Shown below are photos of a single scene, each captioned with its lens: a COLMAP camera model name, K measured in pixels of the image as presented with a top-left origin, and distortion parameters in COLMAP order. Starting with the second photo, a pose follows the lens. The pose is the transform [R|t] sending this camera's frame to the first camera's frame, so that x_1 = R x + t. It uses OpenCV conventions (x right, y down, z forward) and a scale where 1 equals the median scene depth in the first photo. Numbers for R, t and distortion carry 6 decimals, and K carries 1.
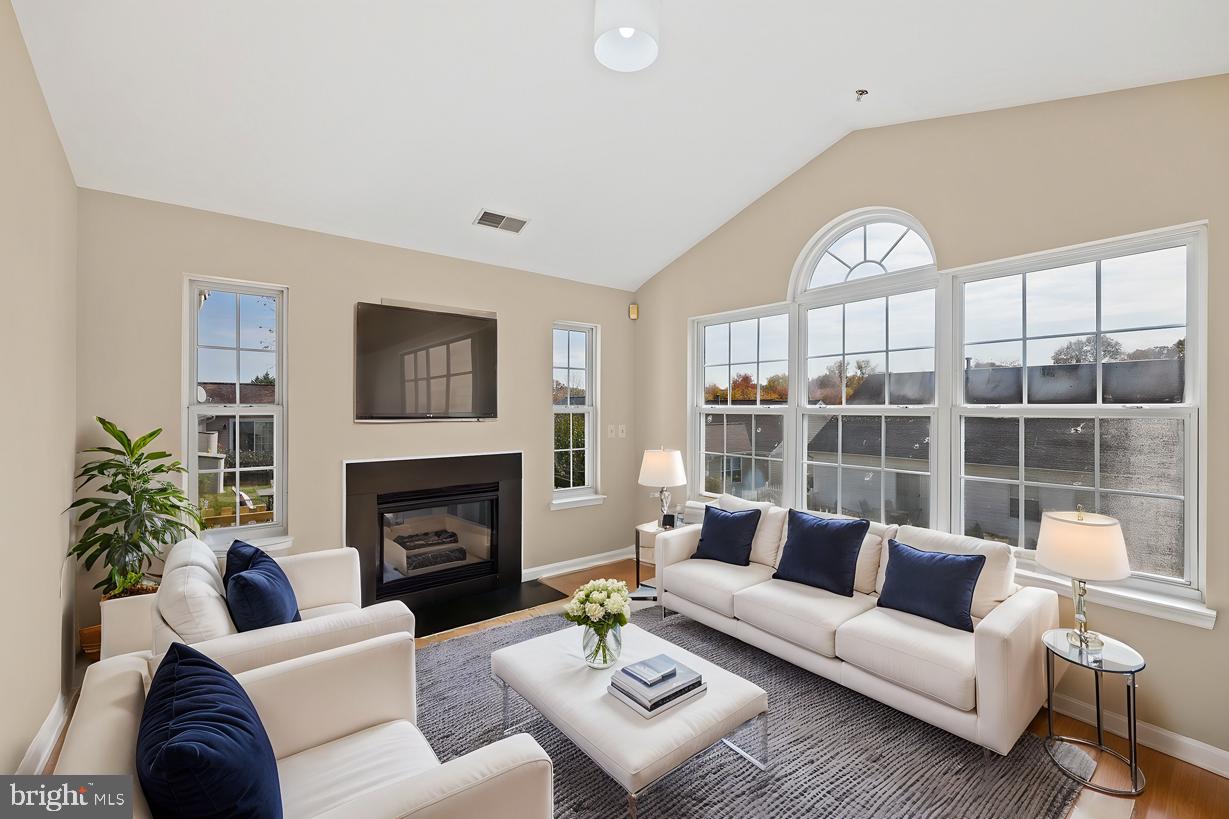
lens RADIAL K [[502.8, 0, 614.5], [0, 502.8, 409.5], [0, 0, 1]] dist [0.000225, 0.000049]
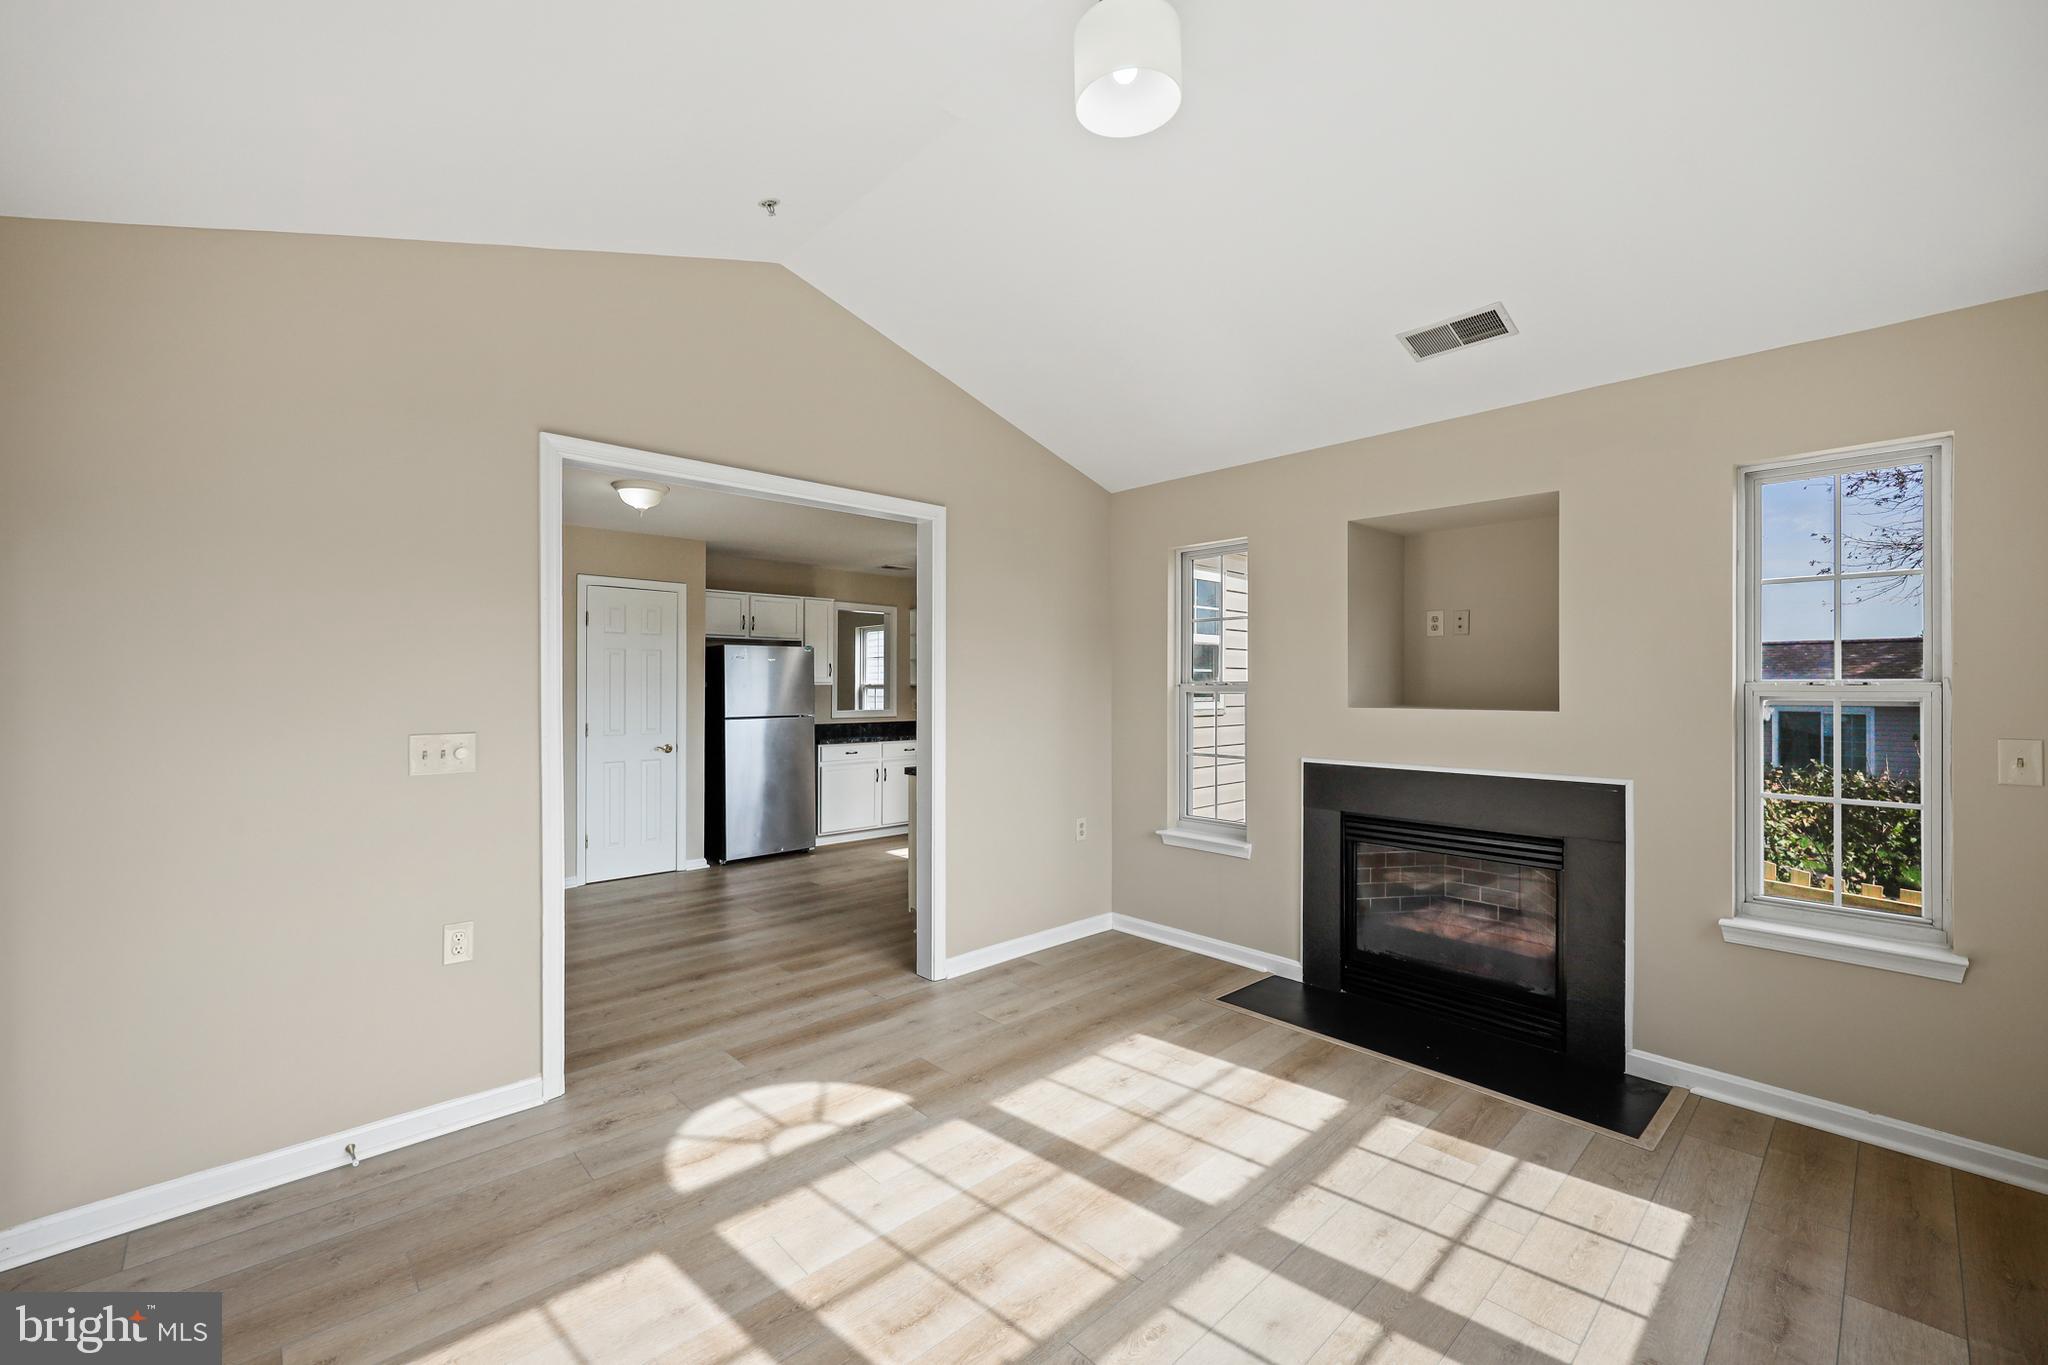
lens RADIAL K [[822.8, 0, 995.0], [0, 822.8, 688.6], [0, 0, 1]] dist [0.002221, 0.000184]
pose [[0.077574, 0.004575, -0.996976, 0.479786], [-0.005697, 0.999975, 0.004145, -0.001087], [0.996970, 0.005358, 0.077599, 0.357046]]
